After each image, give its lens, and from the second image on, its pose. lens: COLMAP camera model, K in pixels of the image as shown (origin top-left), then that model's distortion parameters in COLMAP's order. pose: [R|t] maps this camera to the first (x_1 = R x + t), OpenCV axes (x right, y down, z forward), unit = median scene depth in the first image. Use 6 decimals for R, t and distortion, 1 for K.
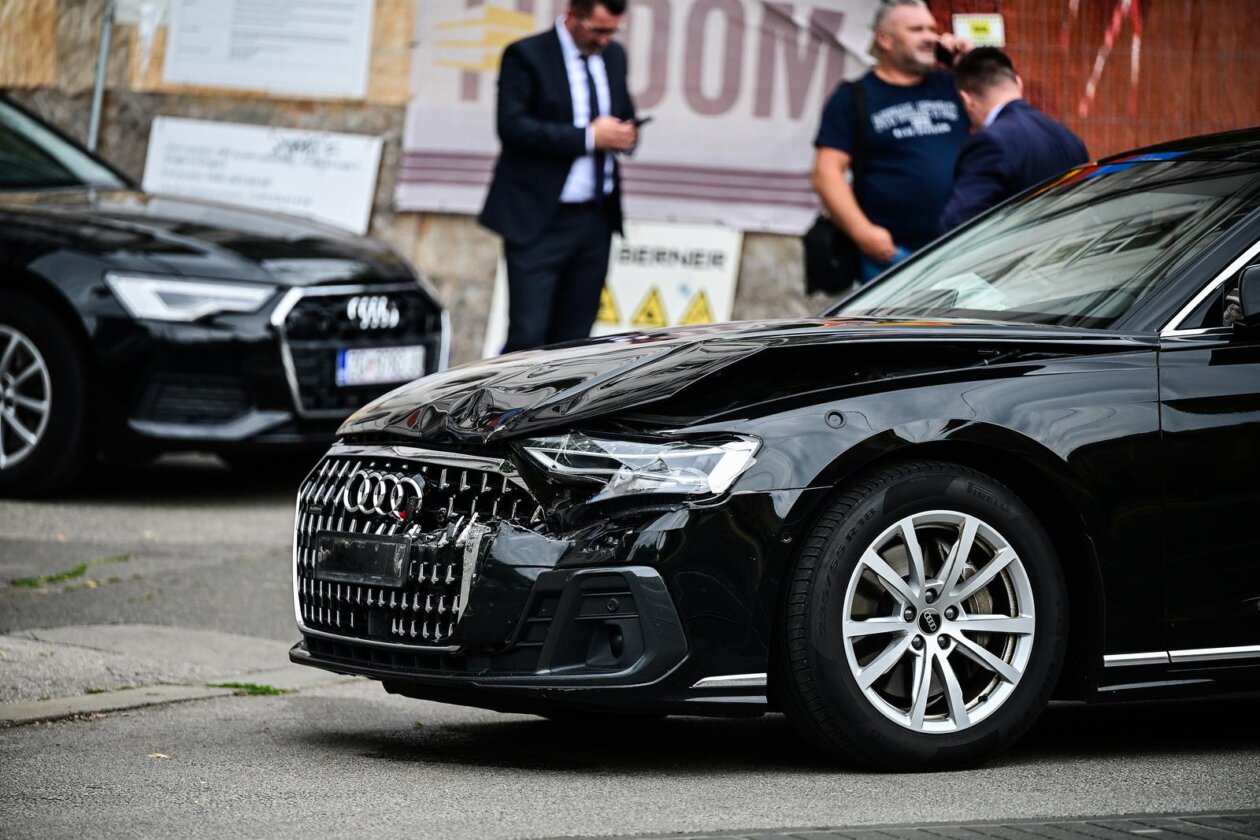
lens RADIAL K [[7409.6, 0, 630.0], [0, 7409.6, 420.0], [0, 0, 1]] dist [-0.050799, -2.960407]
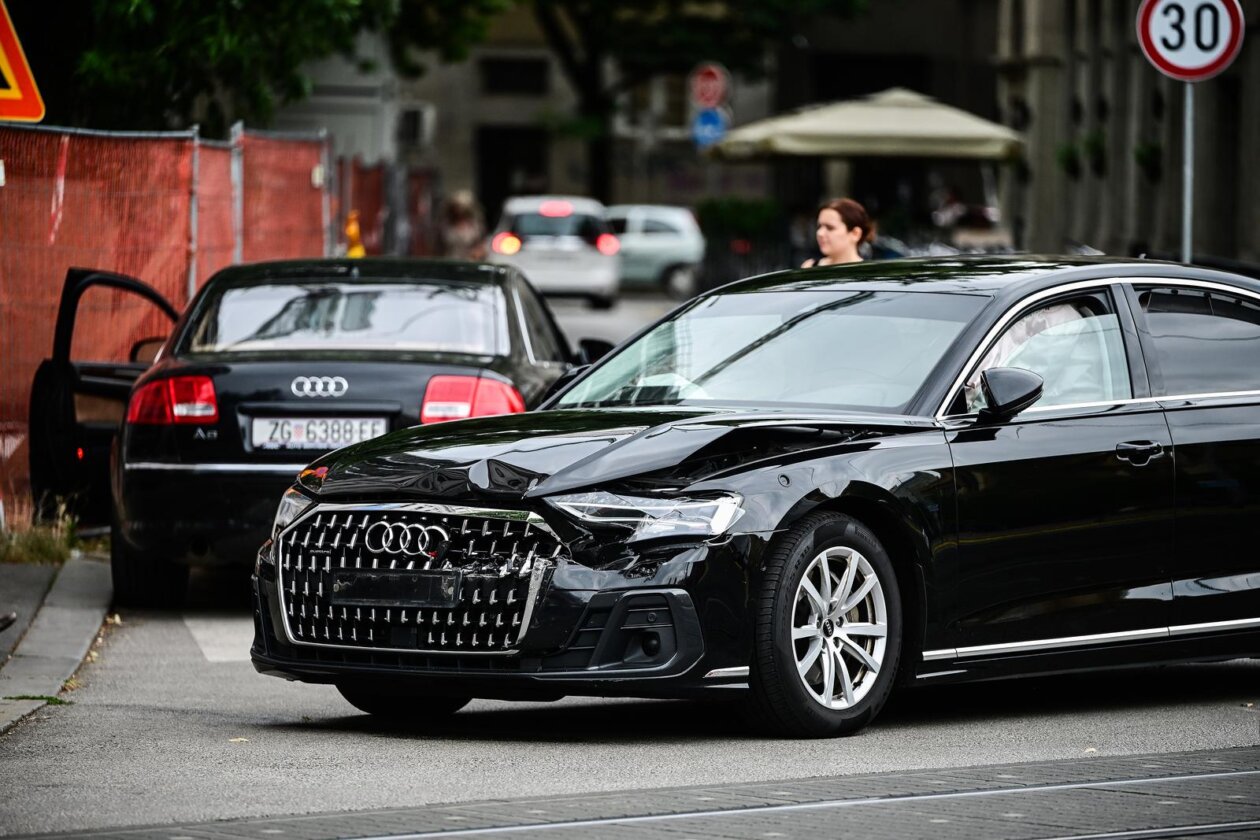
lens RADIAL K [[7409.6, 0, 630.0], [0, 7409.6, 420.0], [0, 0, 1]] dist [-0.050799, -2.960407]
pose [[0.909332, -0.000812, 0.416070, -0.566572], [0.006686, 0.999897, -0.012661, 0.005871], [-0.416017, 0.014295, 0.909244, -0.233532]]
